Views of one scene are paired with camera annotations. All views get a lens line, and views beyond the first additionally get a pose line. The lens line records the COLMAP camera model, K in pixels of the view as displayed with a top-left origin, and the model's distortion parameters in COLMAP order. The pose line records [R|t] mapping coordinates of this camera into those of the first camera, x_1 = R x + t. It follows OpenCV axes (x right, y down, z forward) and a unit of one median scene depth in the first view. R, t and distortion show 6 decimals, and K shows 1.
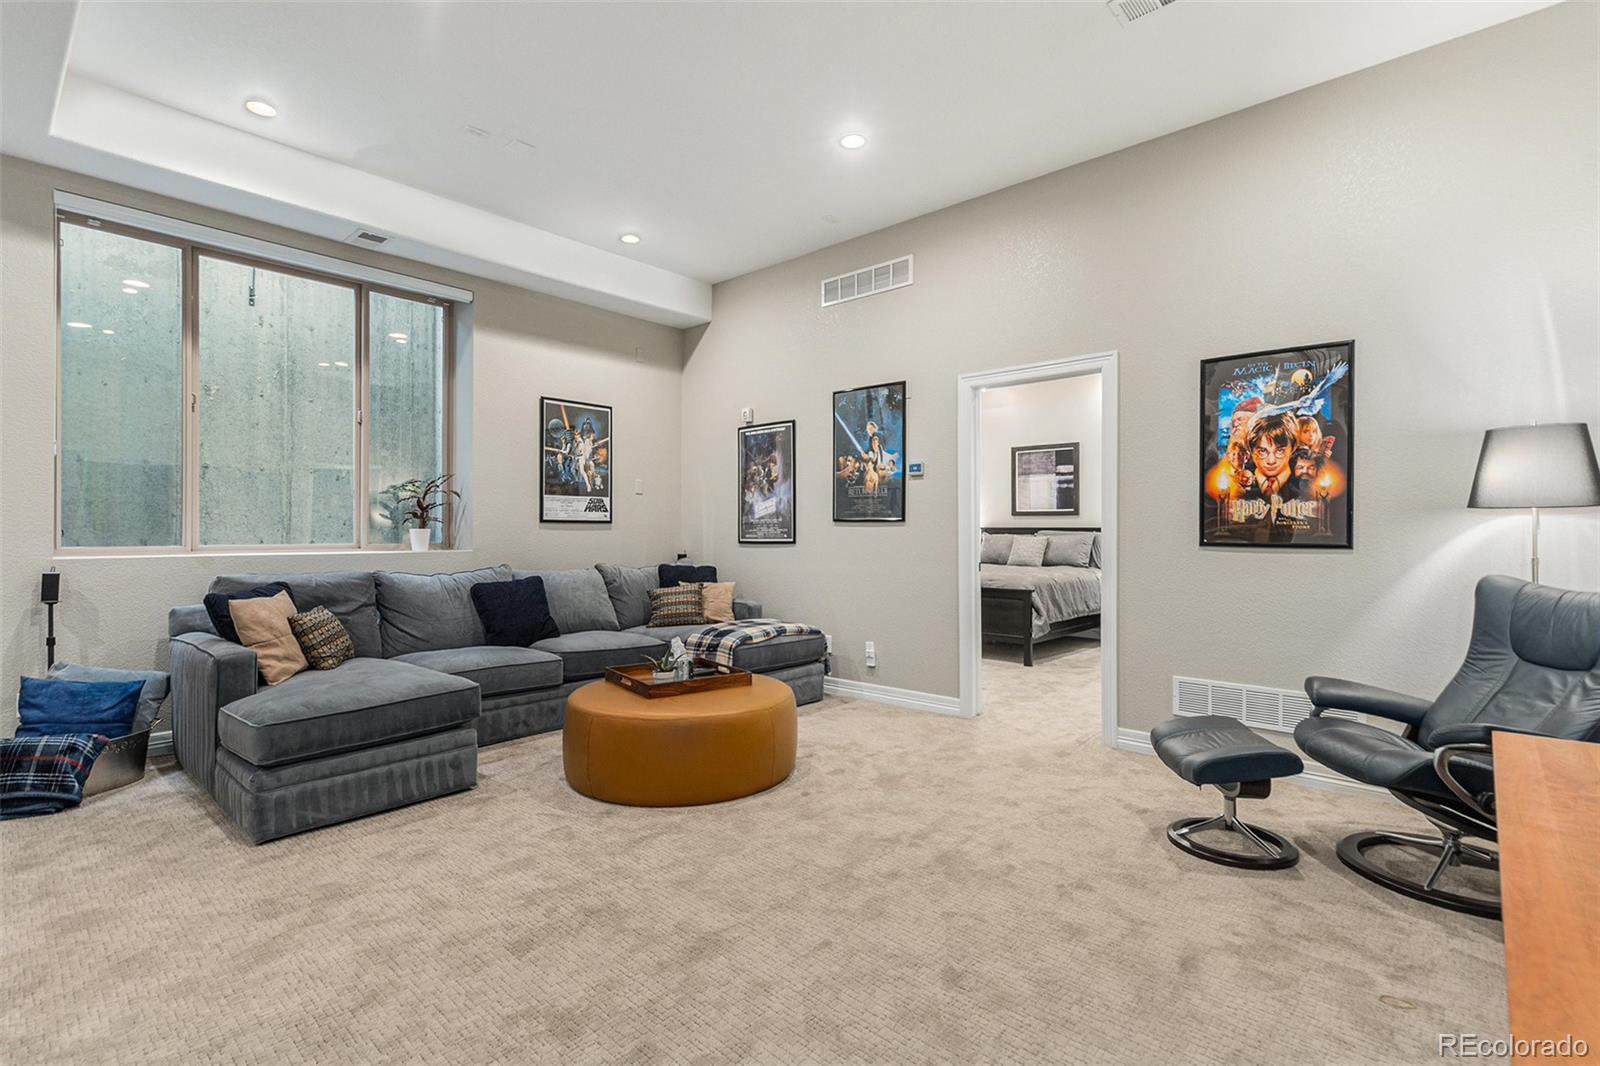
lens RADIAL K [[737.1, 0, 798.3], [0, 737.1, 534.2], [0, 0, 1]] dist [0.005984, -0.000550]
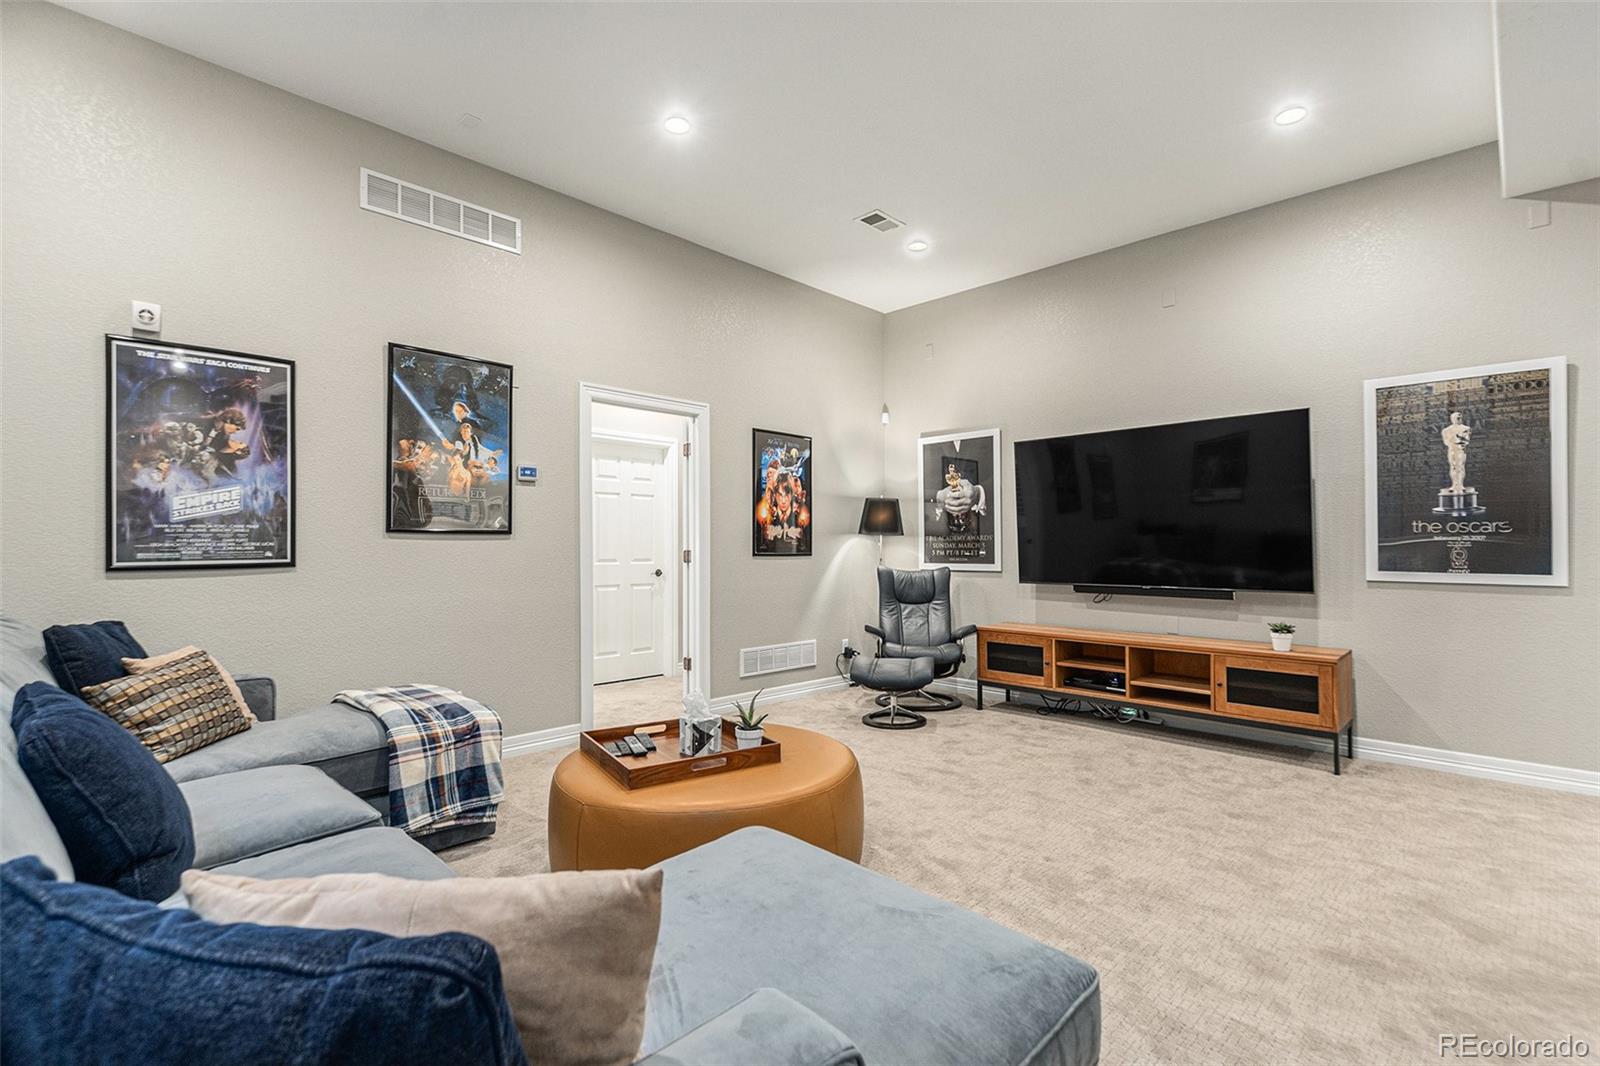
lens RADIAL K [[737.1, 0, 793.2], [0, 737.1, 533.0], [0, 0, 1]] dist [0.005984, -0.000550]
pose [[0.040365, 0.011304, 0.999121, -0.642329], [-0.001228, 0.999936, -0.011263, -0.009255], [-0.999184, -0.000772, 0.040377, 0.618514]]
